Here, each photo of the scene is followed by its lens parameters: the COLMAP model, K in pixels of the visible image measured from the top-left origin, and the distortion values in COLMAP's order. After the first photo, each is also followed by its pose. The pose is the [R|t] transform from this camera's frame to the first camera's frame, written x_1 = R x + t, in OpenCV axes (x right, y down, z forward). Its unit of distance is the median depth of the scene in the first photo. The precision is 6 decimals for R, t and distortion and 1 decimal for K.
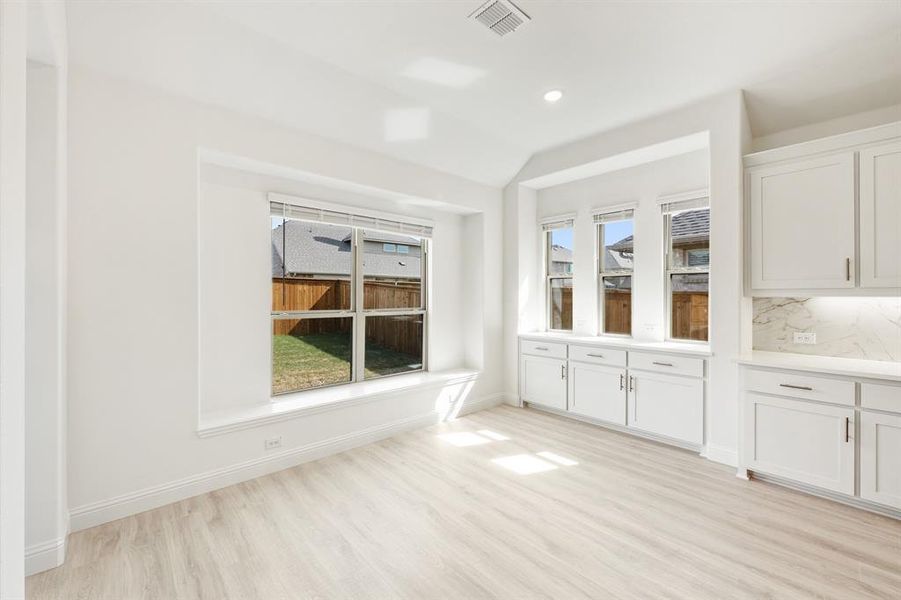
lens RADIAL K [[371.5, 0, 456.9], [0, 371.5, 294.0], [0, 0, 1]] dist [0.000368, -0.000179]
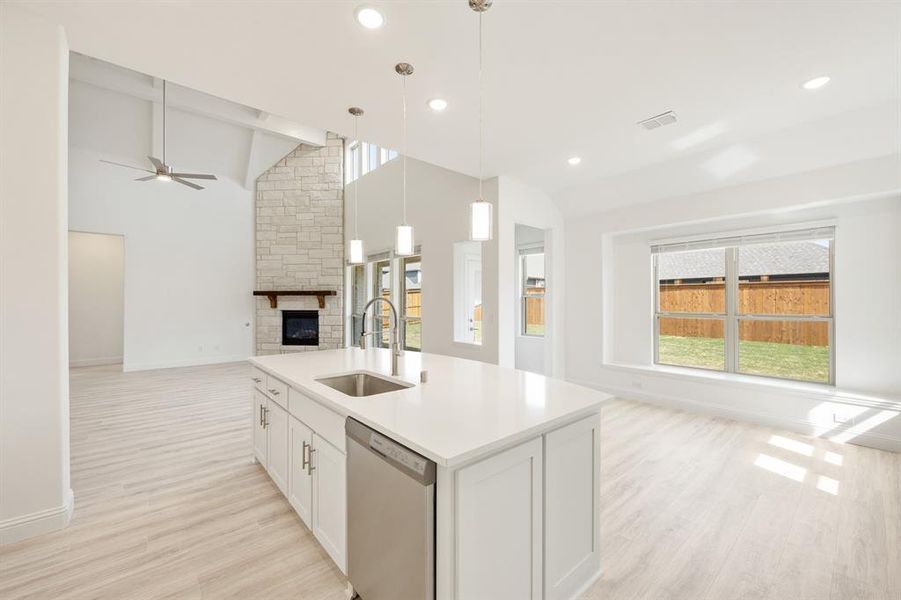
lens RADIAL K [[371.5, 0, 448.9], [0, 371.5, 300.1], [0, 0, 1]] dist [0.000368, -0.000179]
pose [[-0.015388, -0.006117, -0.999863, 1.038579], [0.003755, 0.999974, -0.006175, 0.001859], [0.999875, -0.003849, -0.015364, 0.096093]]
